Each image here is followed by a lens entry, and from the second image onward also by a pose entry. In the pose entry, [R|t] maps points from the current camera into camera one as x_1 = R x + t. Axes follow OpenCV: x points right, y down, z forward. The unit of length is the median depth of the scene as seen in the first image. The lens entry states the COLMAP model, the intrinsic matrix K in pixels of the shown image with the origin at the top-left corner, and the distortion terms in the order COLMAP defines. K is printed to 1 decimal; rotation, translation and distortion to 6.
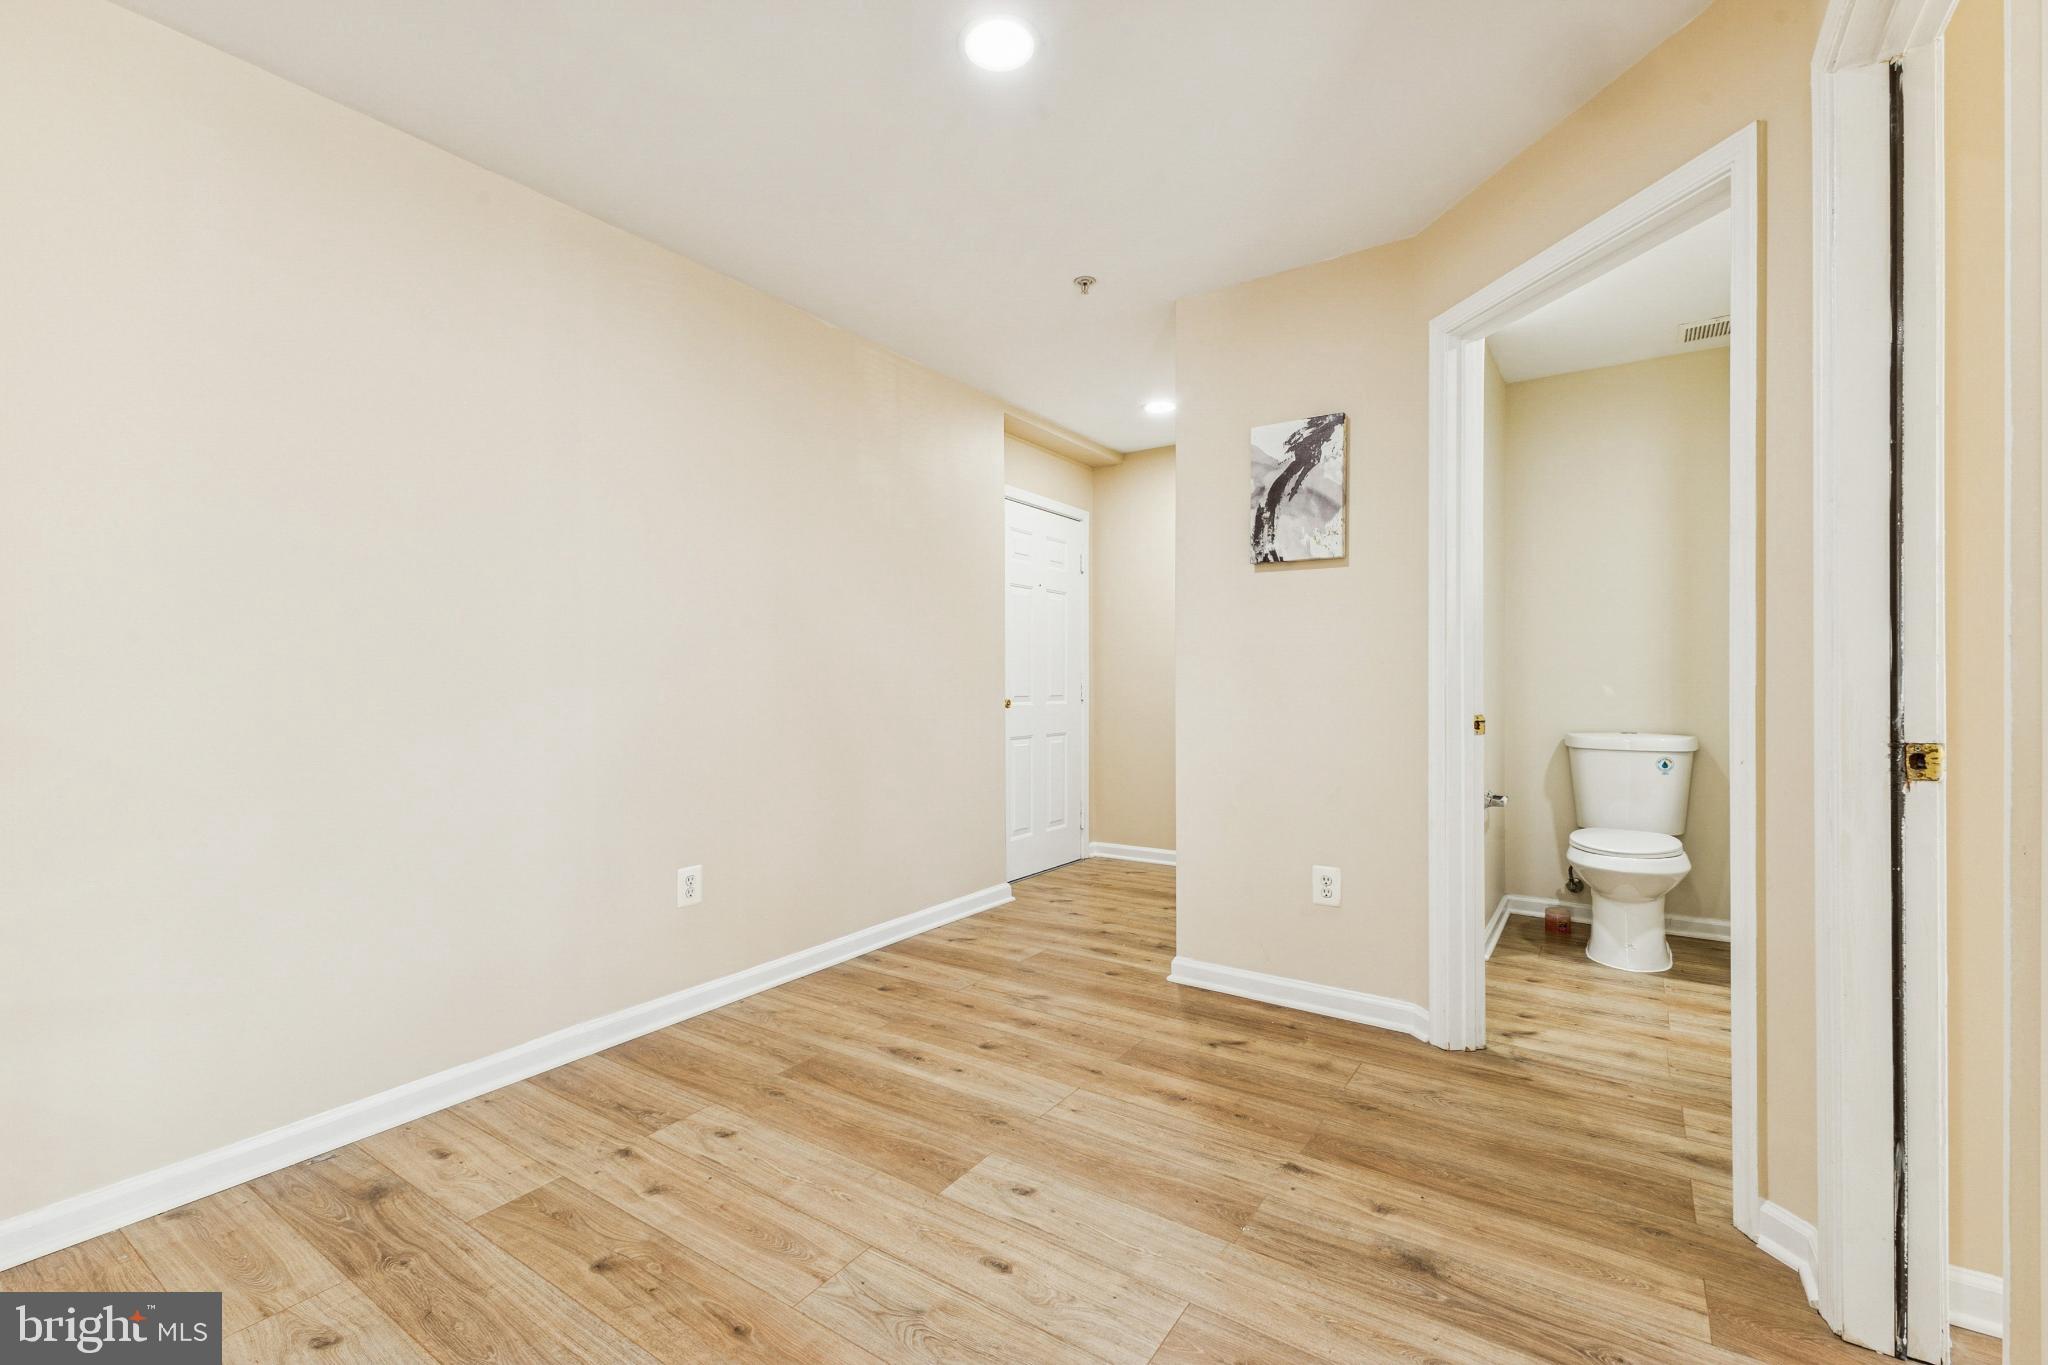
lens RADIAL K [[895.7, 0, 1017.1], [0, 895.7, 684.2], [0, 0, 1]] dist [0.004047, 0.000212]
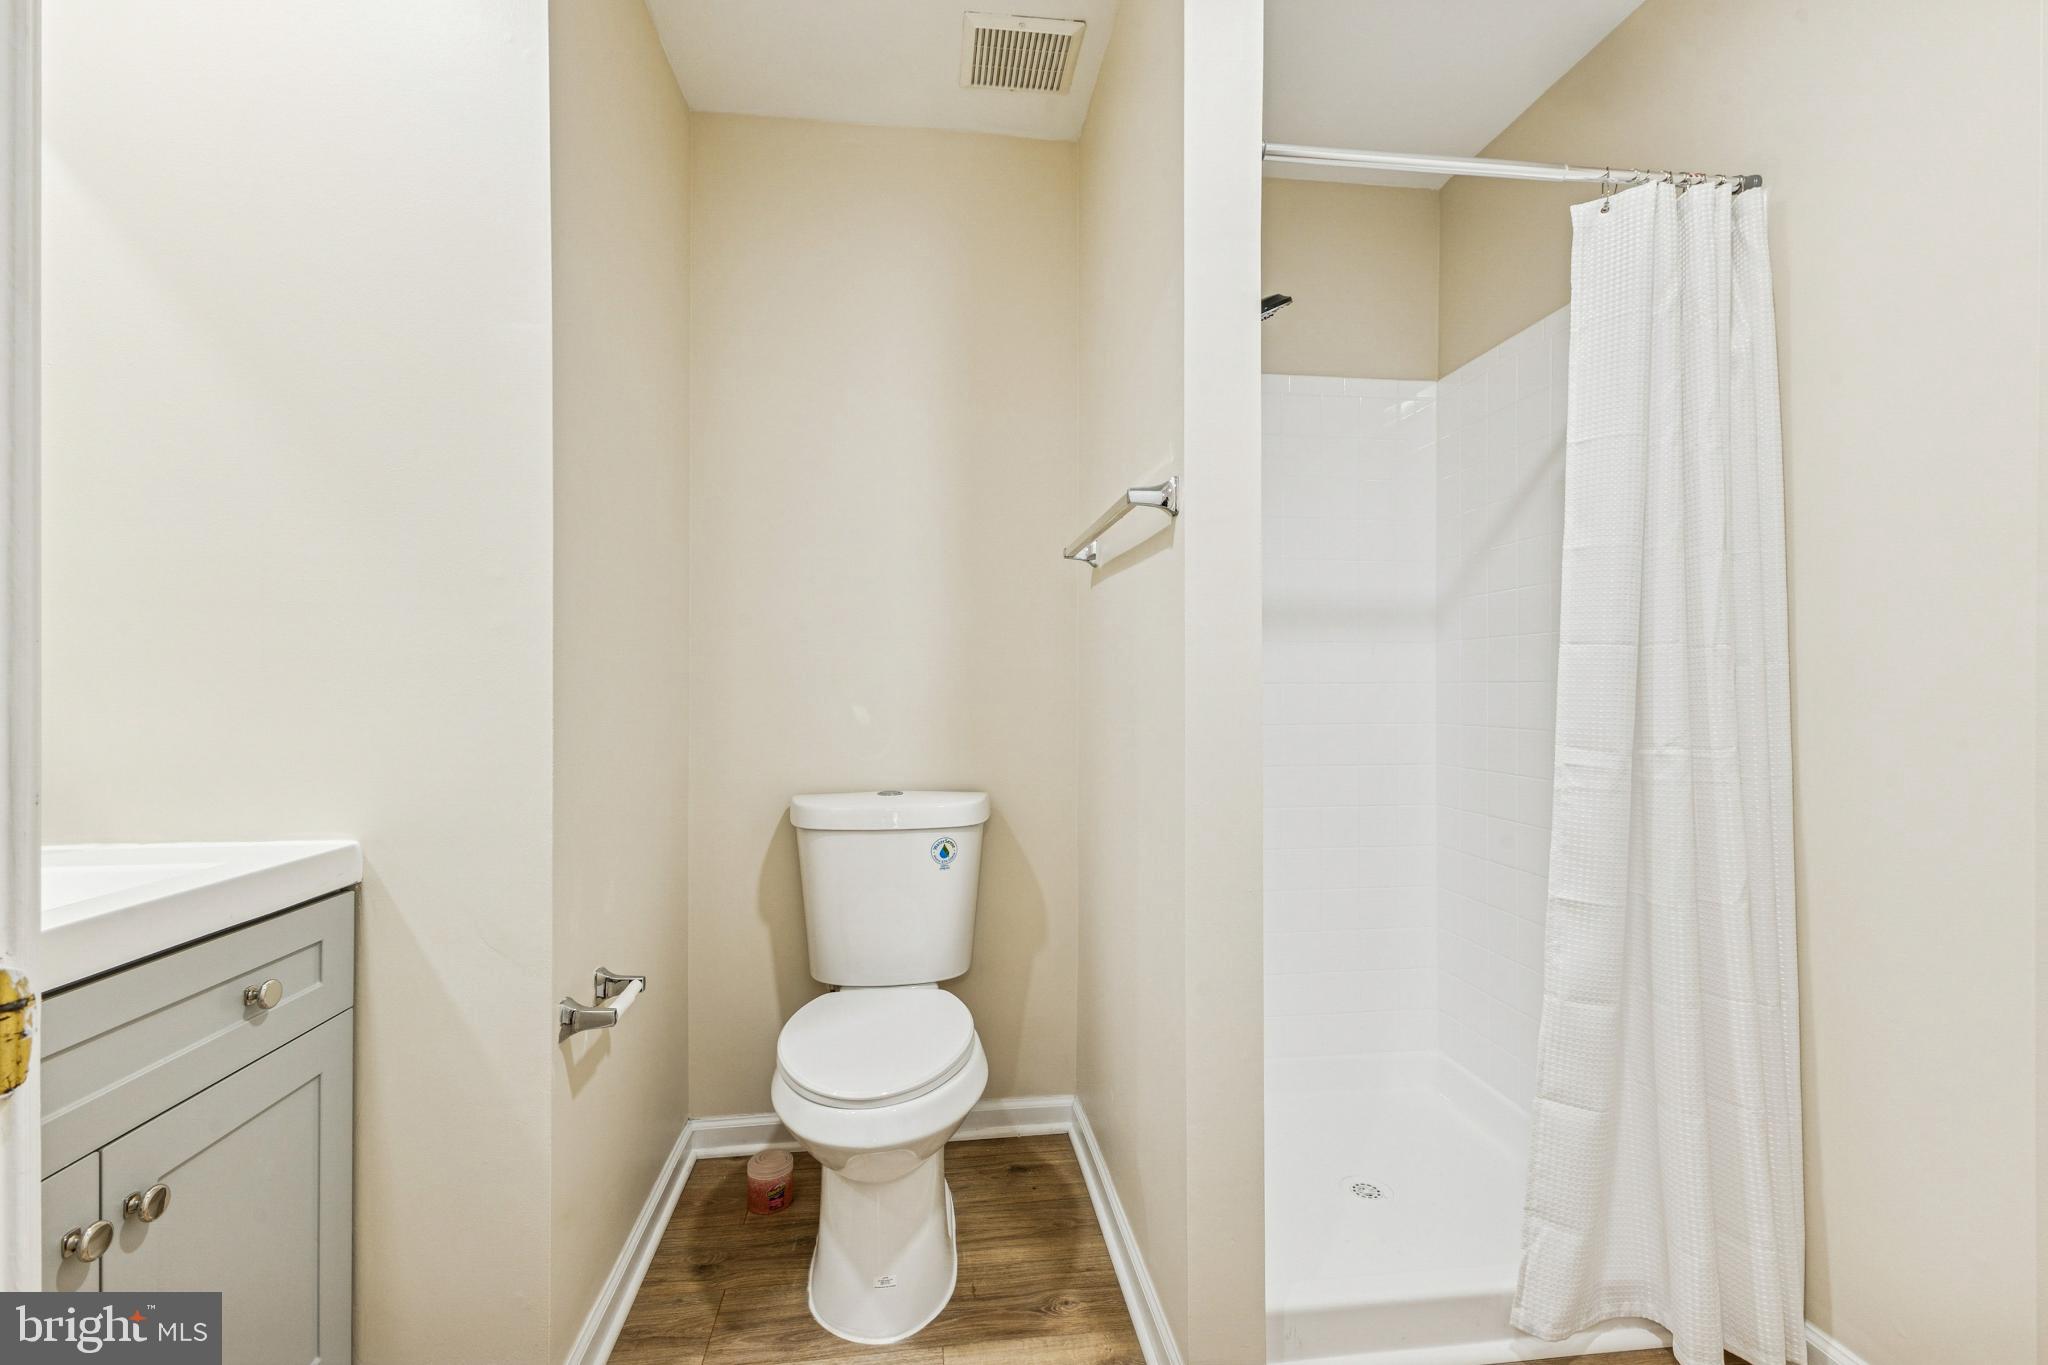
lens RADIAL K [[895.7, 0, 1017.1], [0, 895.7, 684.2], [0, 0, 1]] dist [0.004047, 0.000212]
pose [[0.753062, 0.001477, 0.657948, 0.465027], [0.002336, 0.999985, -0.004918, -0.011682], [-0.657945, 0.005240, 0.753048, 0.657153]]
